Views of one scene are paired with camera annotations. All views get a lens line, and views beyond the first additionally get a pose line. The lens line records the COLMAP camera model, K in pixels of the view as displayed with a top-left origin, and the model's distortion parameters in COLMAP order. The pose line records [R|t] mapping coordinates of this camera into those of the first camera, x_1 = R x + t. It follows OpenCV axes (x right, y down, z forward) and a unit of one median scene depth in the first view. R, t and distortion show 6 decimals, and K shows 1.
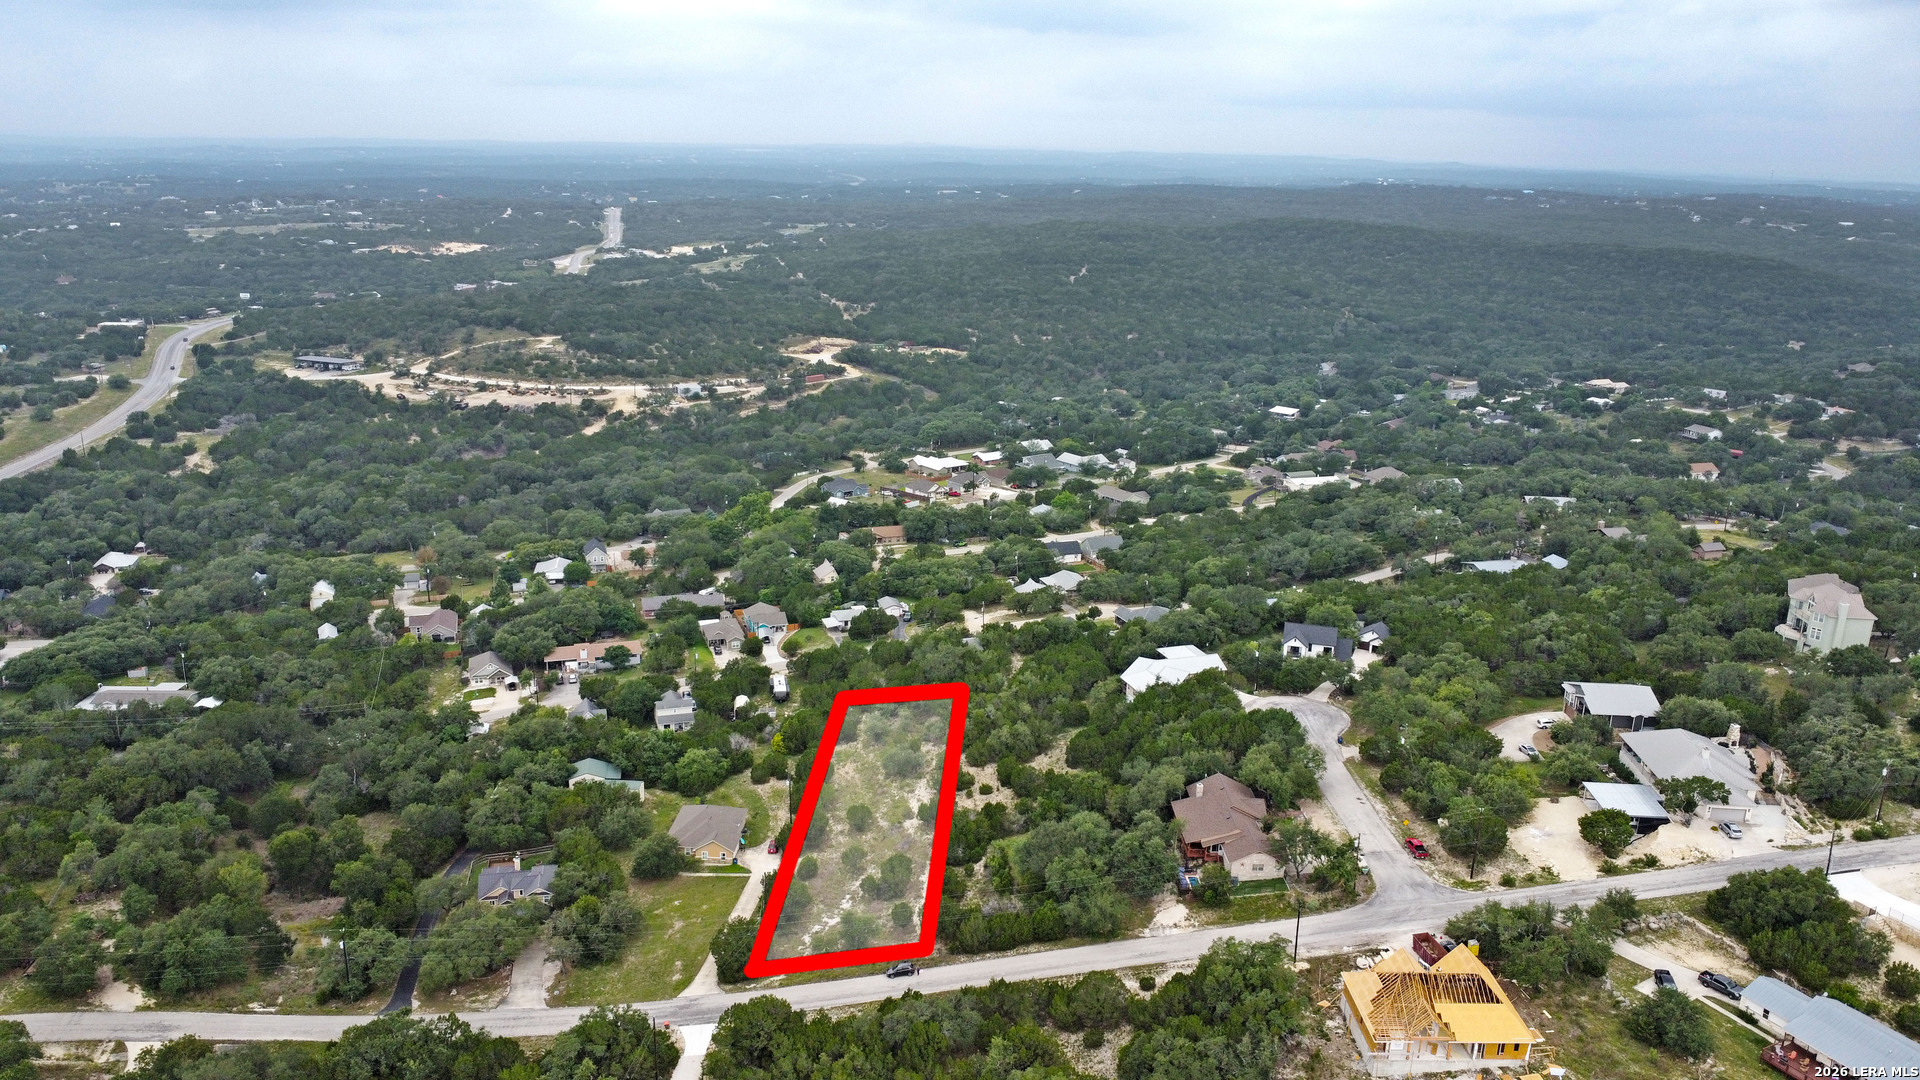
lens RADIAL K [[1430.8, 0, 960.7], [0, 1430.8, 542.0], [0, 0, 1]] dist [-0.026822, -0.005392]
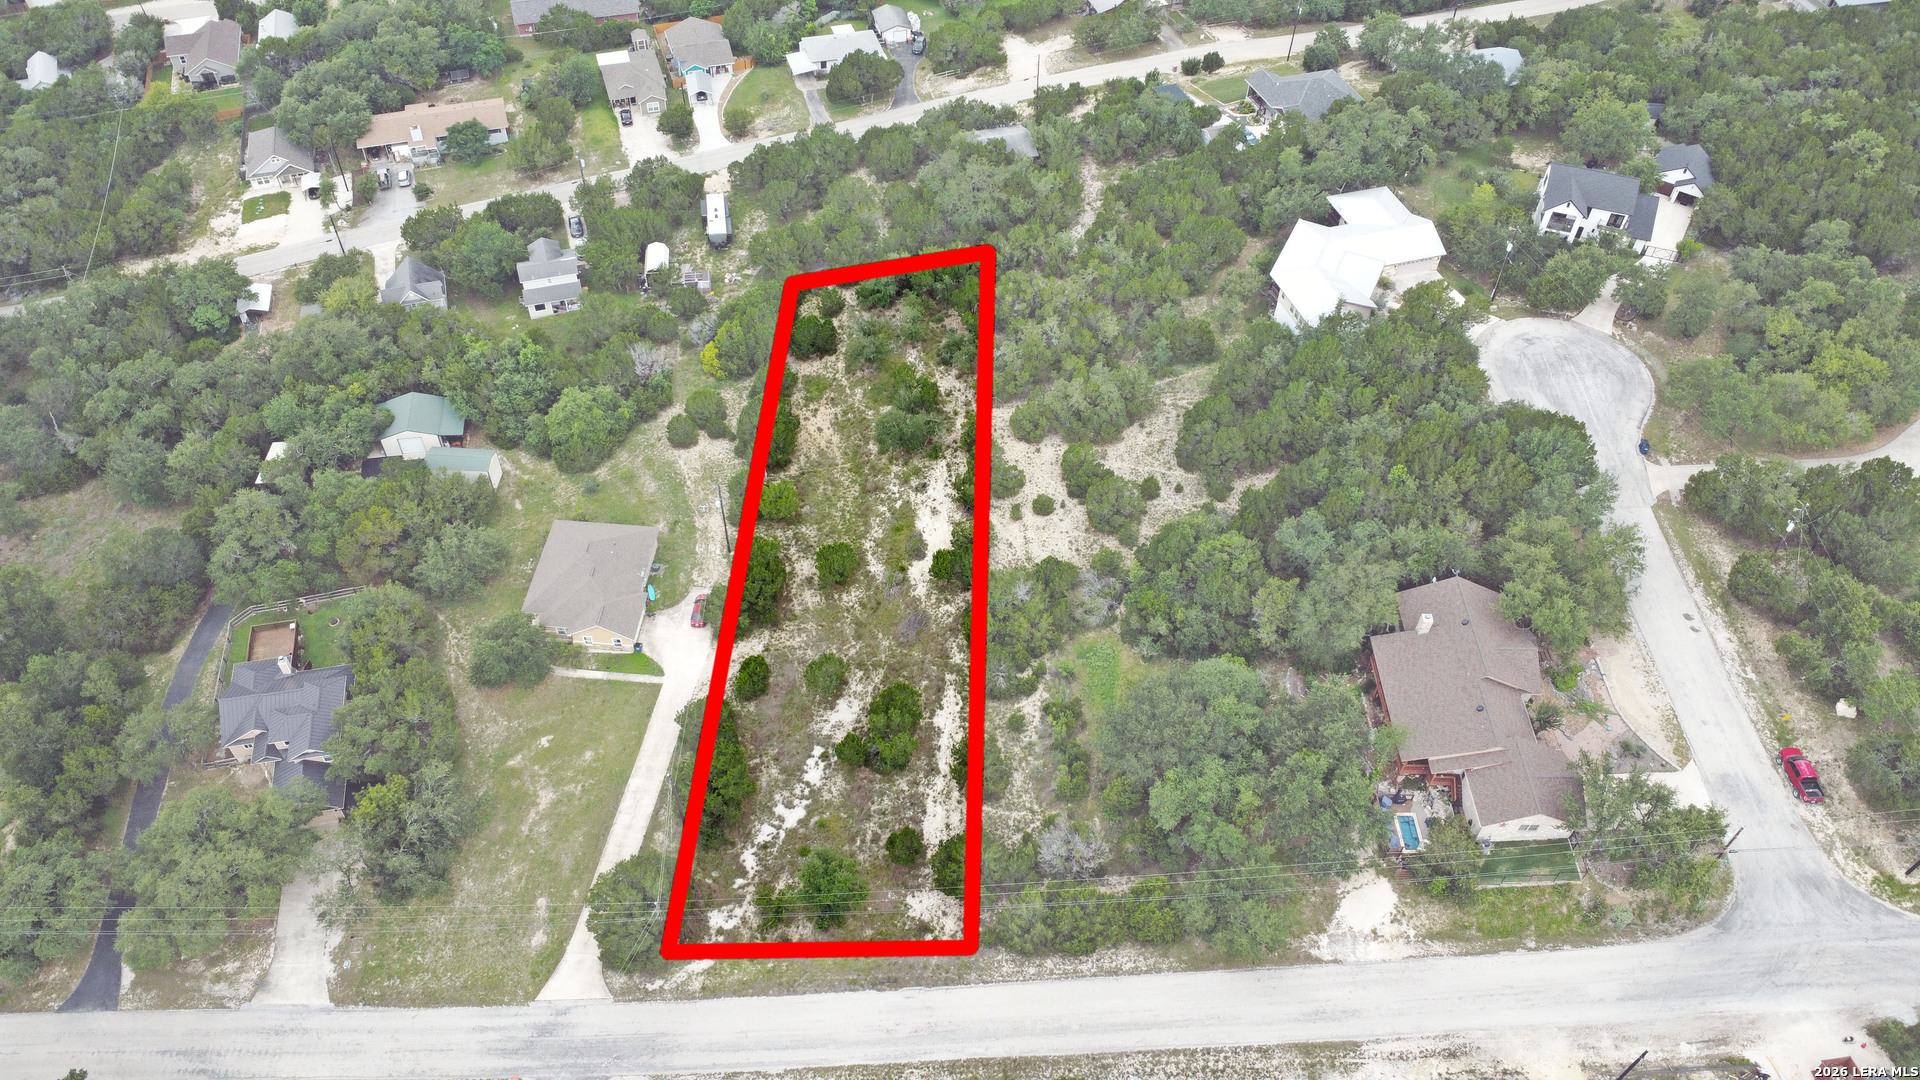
lens RADIAL K [[1430.8, 0, 956.4], [0, 1430.8, 535.6], [0, 0, 1]] dist [-0.026822, -0.005392]
pose [[0.999786, 0.016408, -0.012580, -0.011204], [-0.007423, 0.852731, 0.522297, -0.129939], [0.019297, -0.522092, 0.852671, 0.449437]]
